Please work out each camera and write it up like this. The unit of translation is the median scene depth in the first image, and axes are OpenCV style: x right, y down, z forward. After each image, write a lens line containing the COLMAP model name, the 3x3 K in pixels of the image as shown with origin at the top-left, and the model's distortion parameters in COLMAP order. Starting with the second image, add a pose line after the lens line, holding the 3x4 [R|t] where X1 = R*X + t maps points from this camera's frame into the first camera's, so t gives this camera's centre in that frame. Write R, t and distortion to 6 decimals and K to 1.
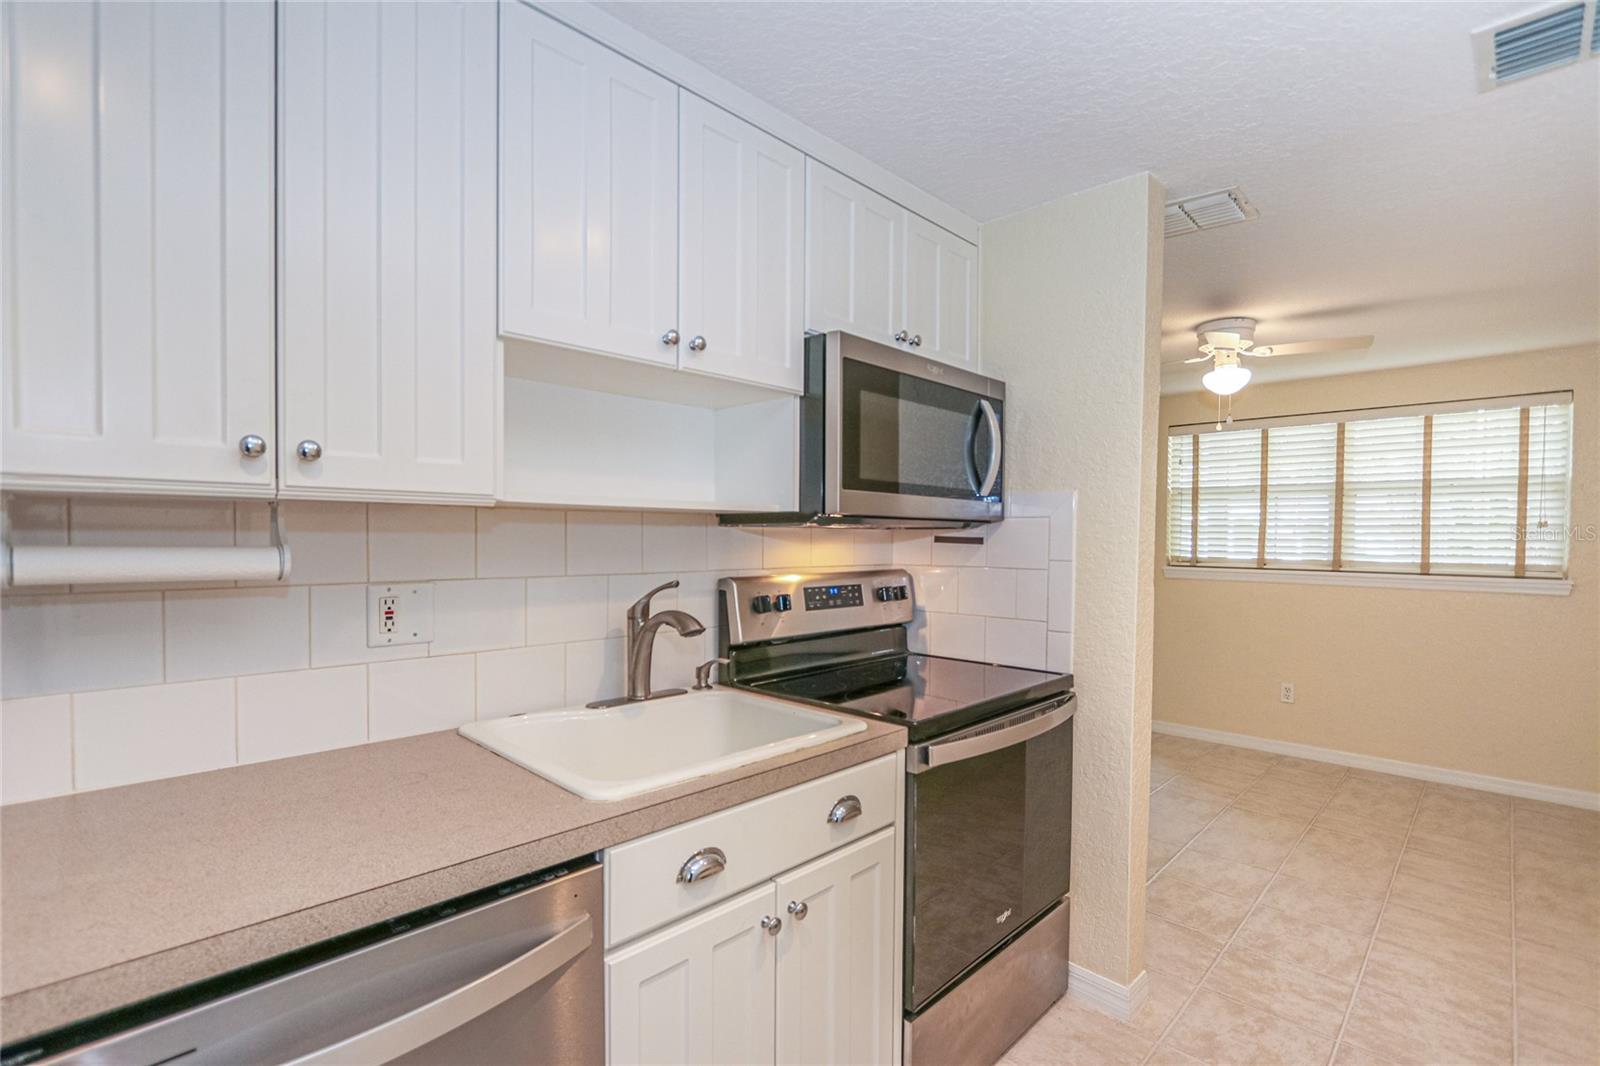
lens RADIAL K [[736.2, 0, 794.9], [0, 736.2, 557.6], [0, 0, 1]] dist [-0.012505, 0.000876]
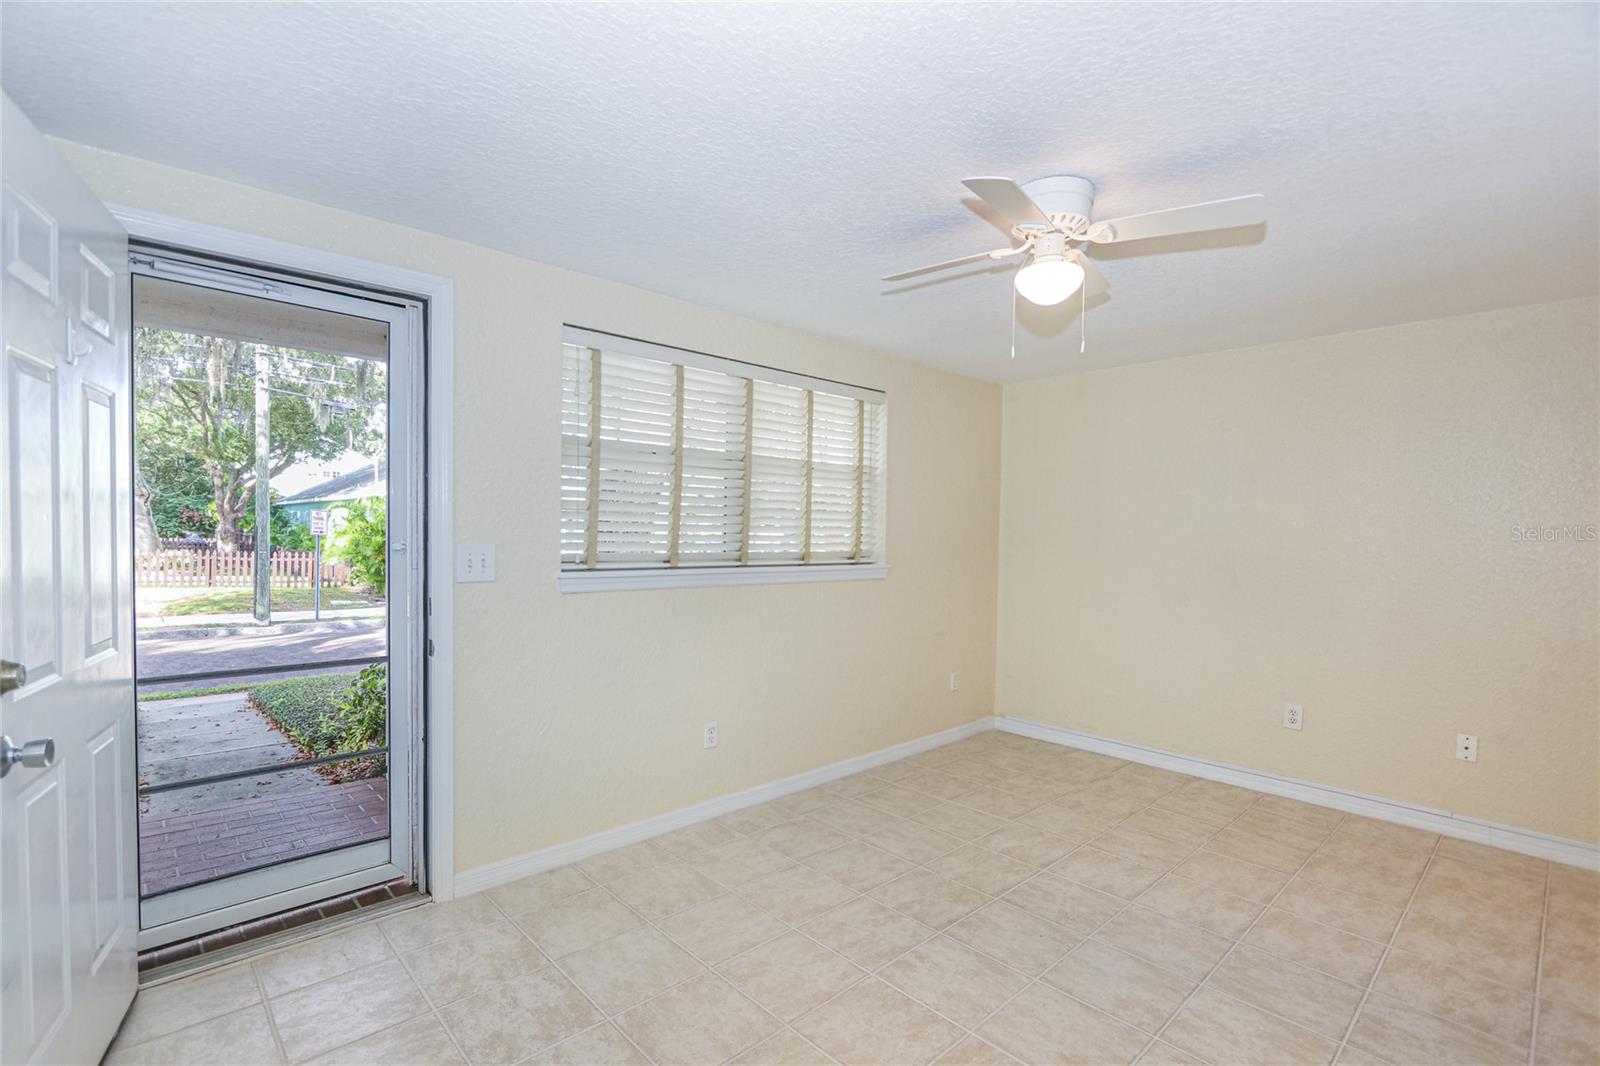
lens RADIAL K [[733.5, 0, 787.3], [0, 733.5, 555.6], [0, 0, 1]] dist [-0.014591, 0.000841]
pose [[0.055901, -0.040559, 0.997612, -0.061455], [0.013732, 0.999111, 0.039850, -0.027746], [-0.998342, 0.011472, 0.056409, 1.040450]]
